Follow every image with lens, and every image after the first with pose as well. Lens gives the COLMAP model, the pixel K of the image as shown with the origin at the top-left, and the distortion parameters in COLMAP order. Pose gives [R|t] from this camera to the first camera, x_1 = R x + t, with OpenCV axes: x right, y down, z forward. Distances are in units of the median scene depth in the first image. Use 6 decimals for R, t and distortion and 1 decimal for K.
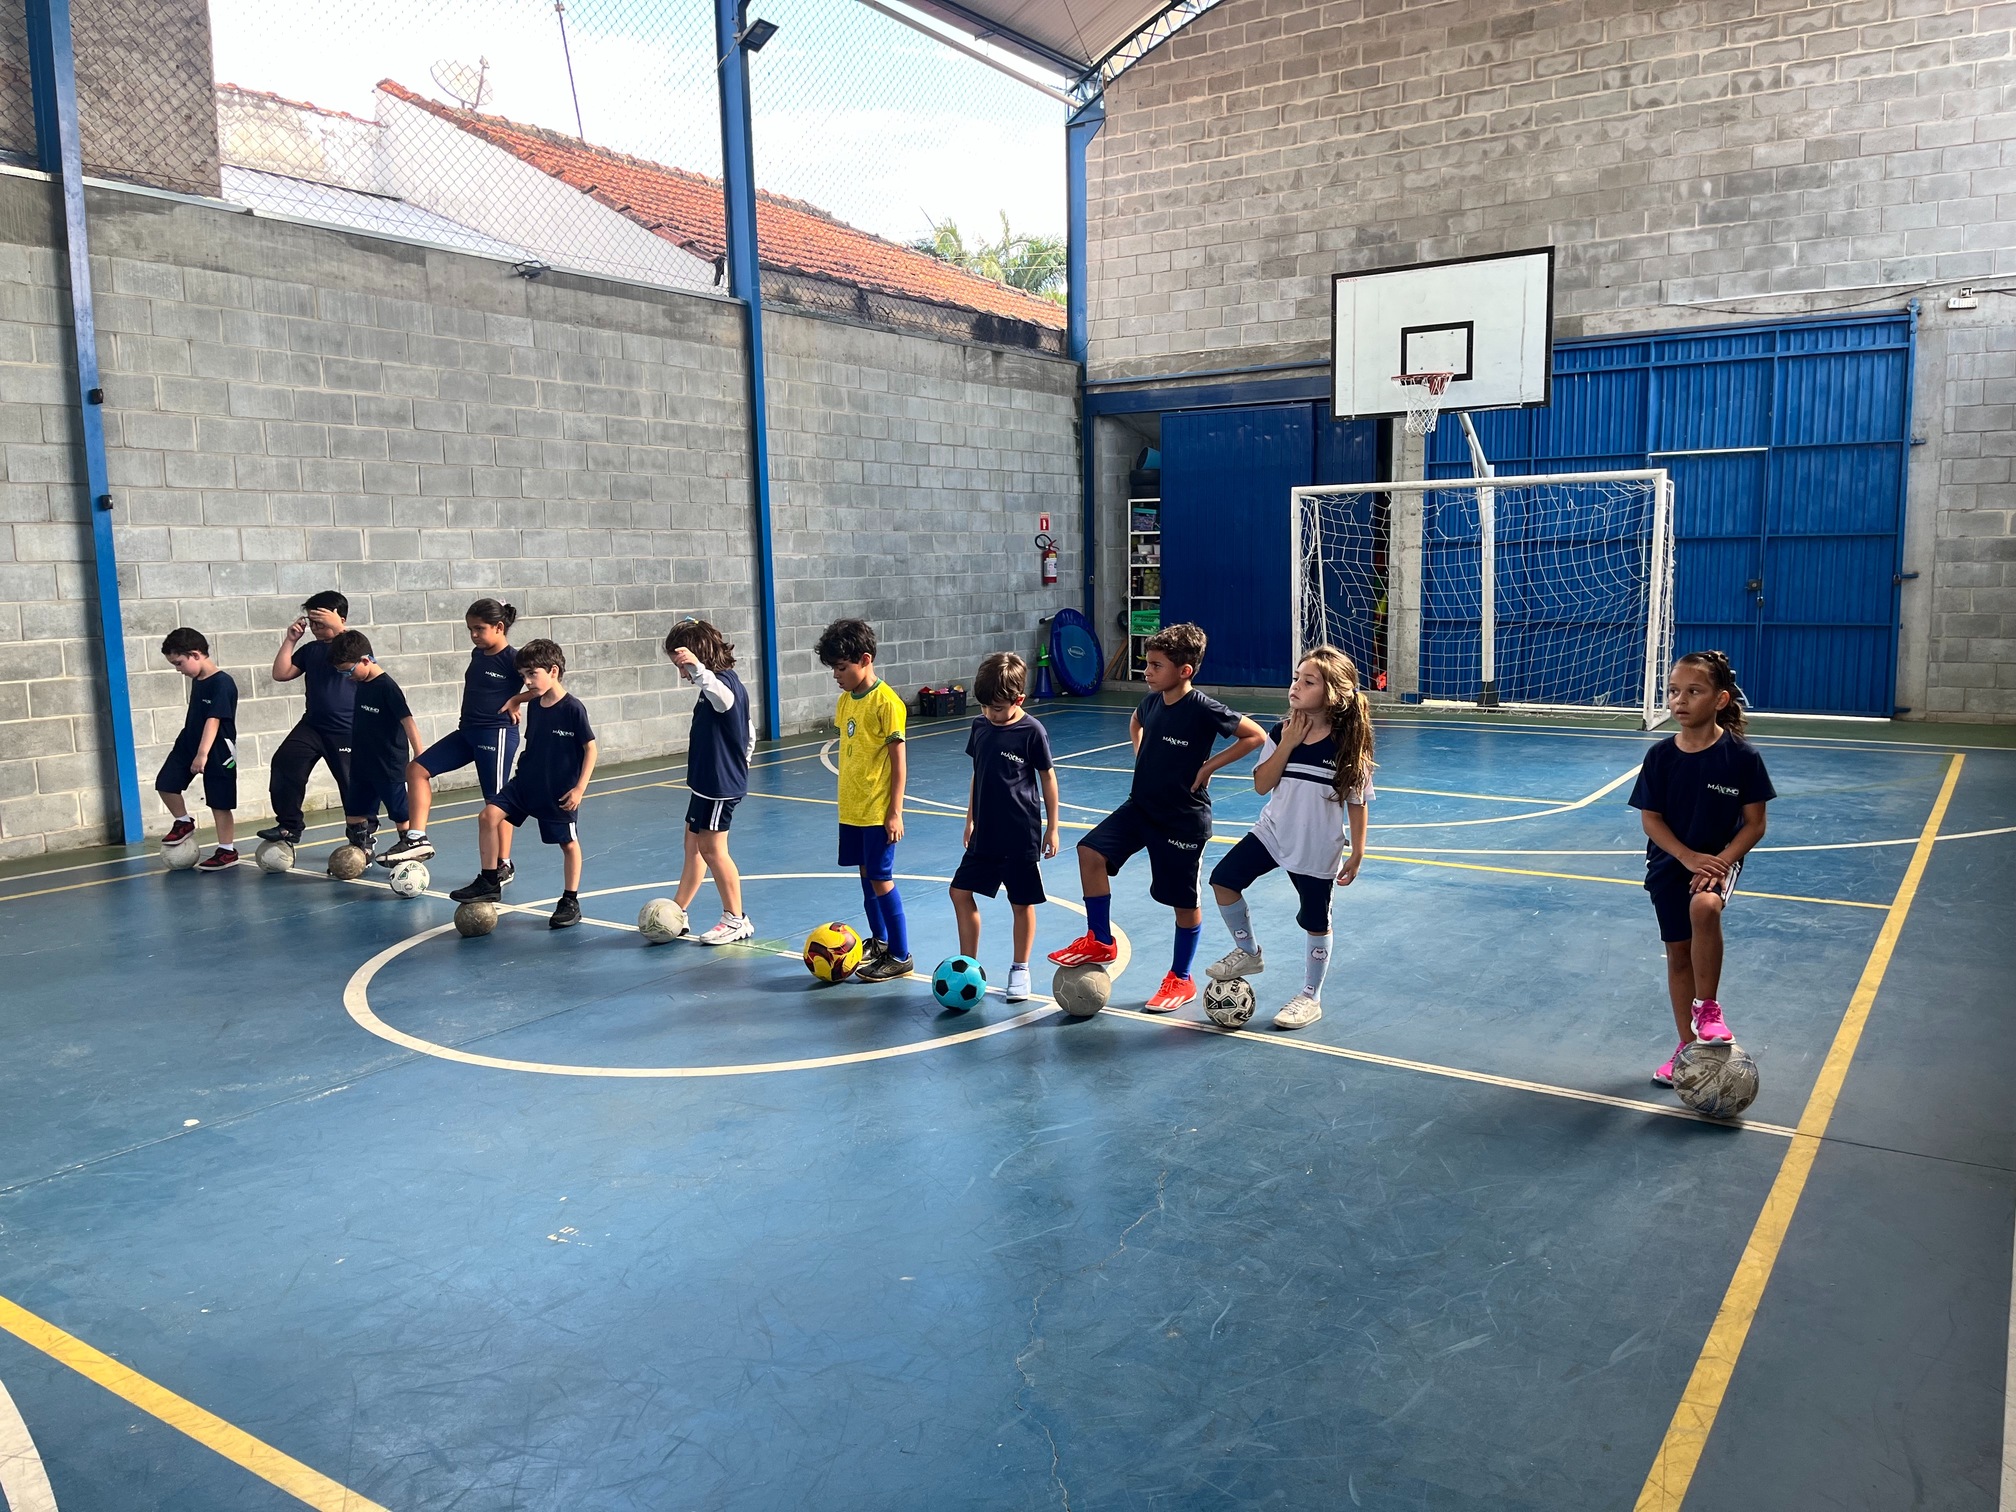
lens RADIAL K [[1514.1, 0, 1009.5], [0, 1514.1, 758.0], [0, 0, 1]] dist [0.007399, -0.030890]
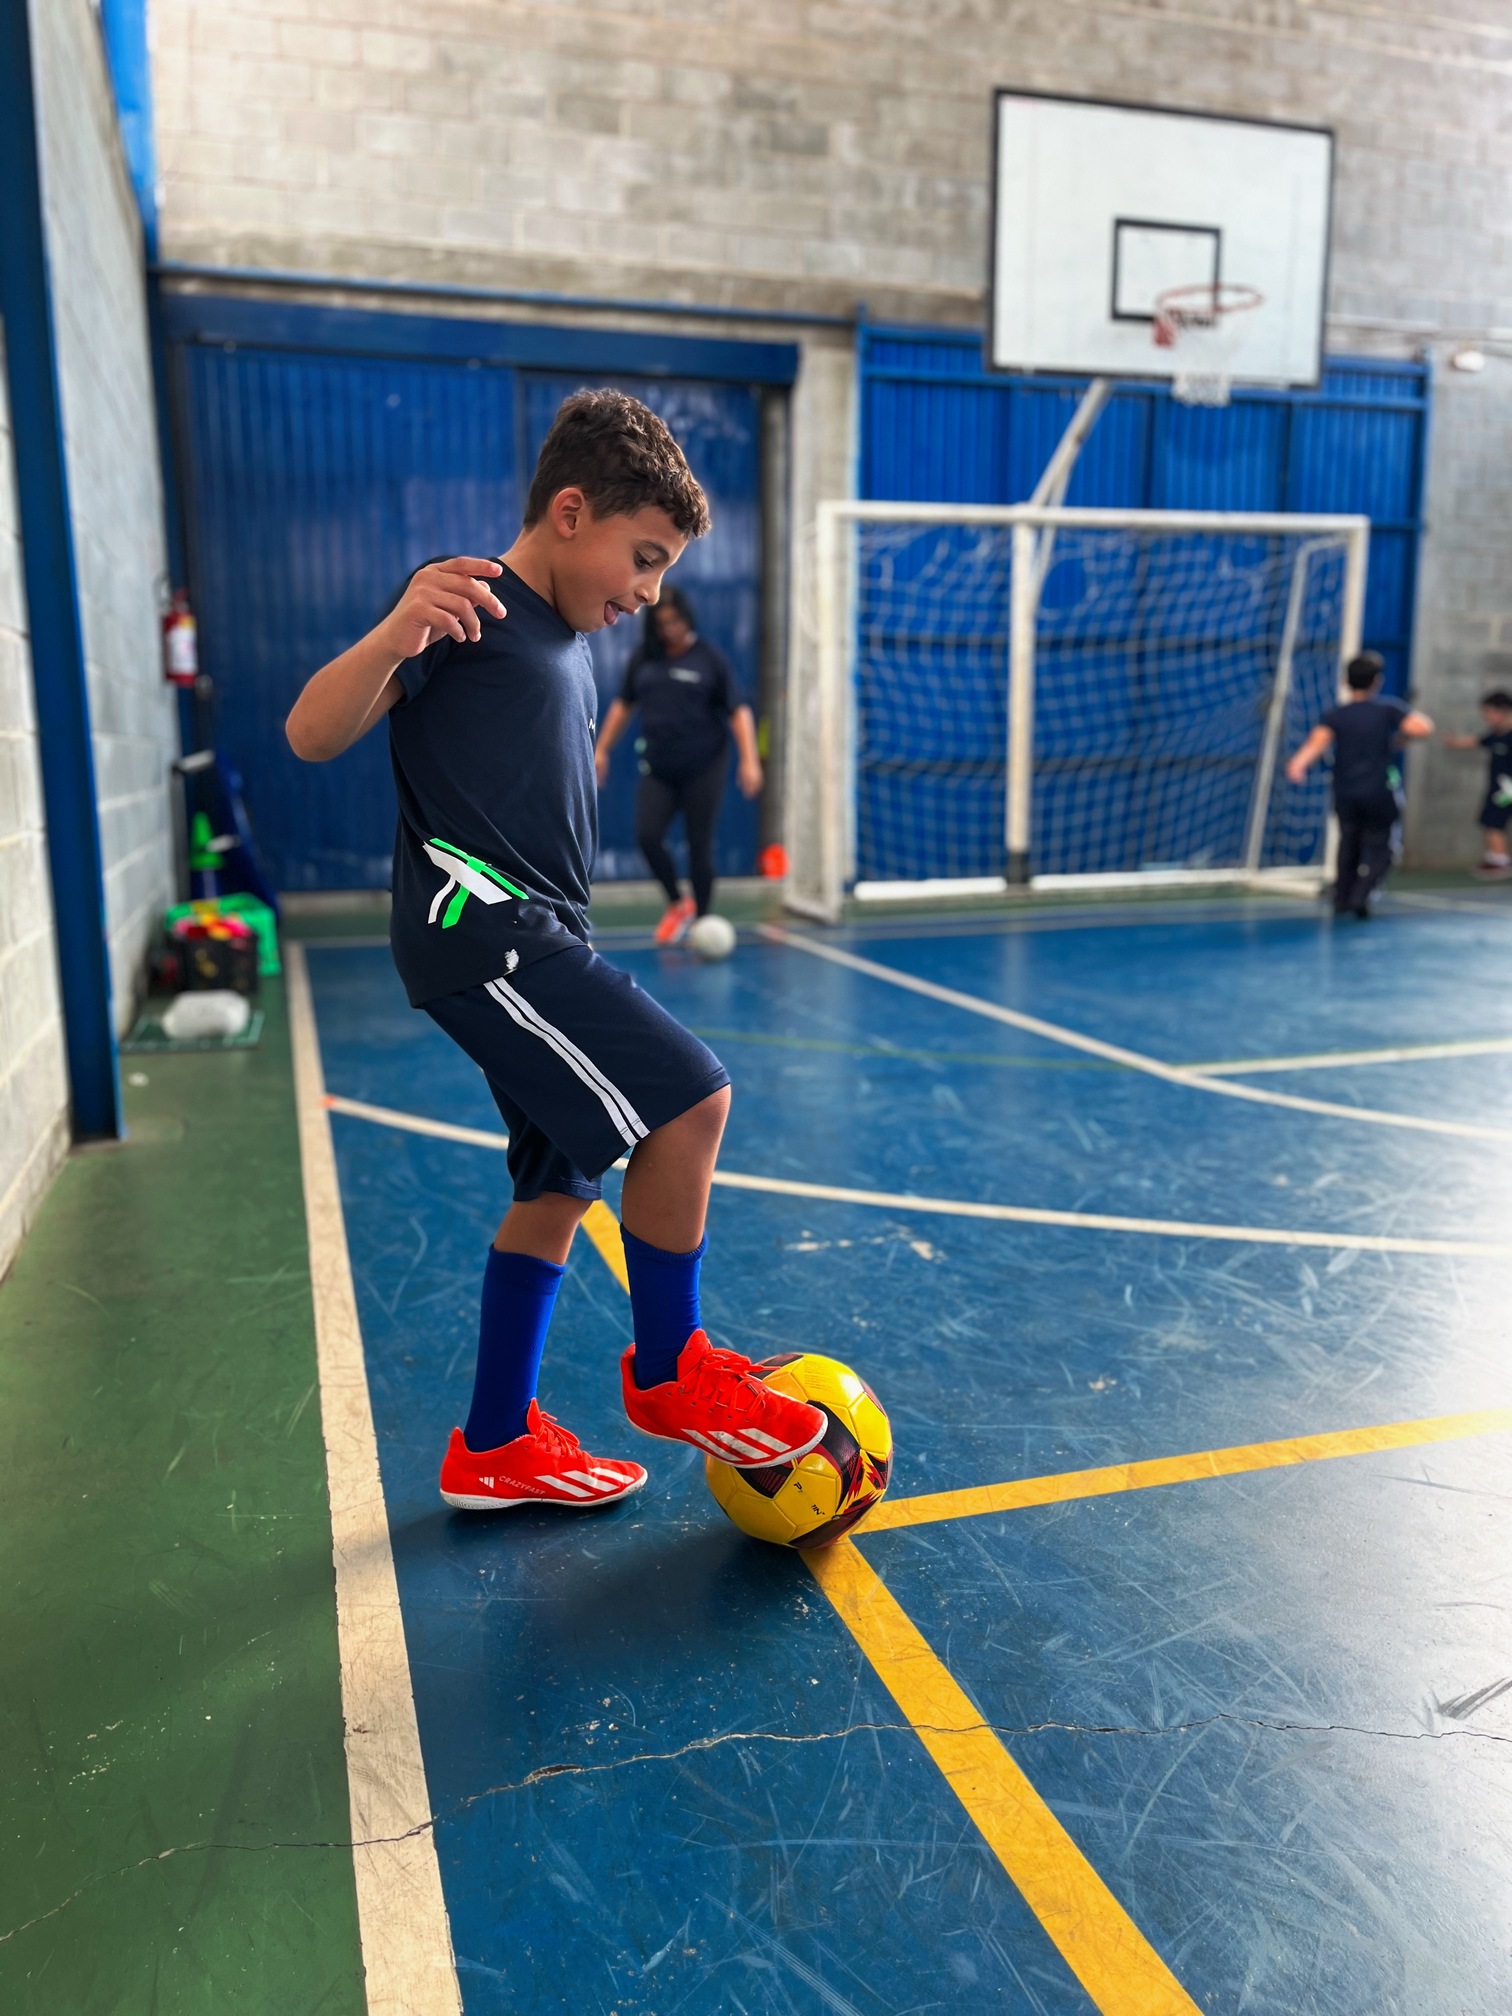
lens RADIAL K [[1514.1, 0, 753.9], [0, 1514.1, 1007.1], [0, 0, 1]] dist [0.007399, -0.030890]
pose [[0.630599, -0.120545, 0.766691, -0.247796], [0.103244, 0.992114, 0.071070, -0.038044], [-0.769211, 0.034340, 0.638071, 0.636133]]
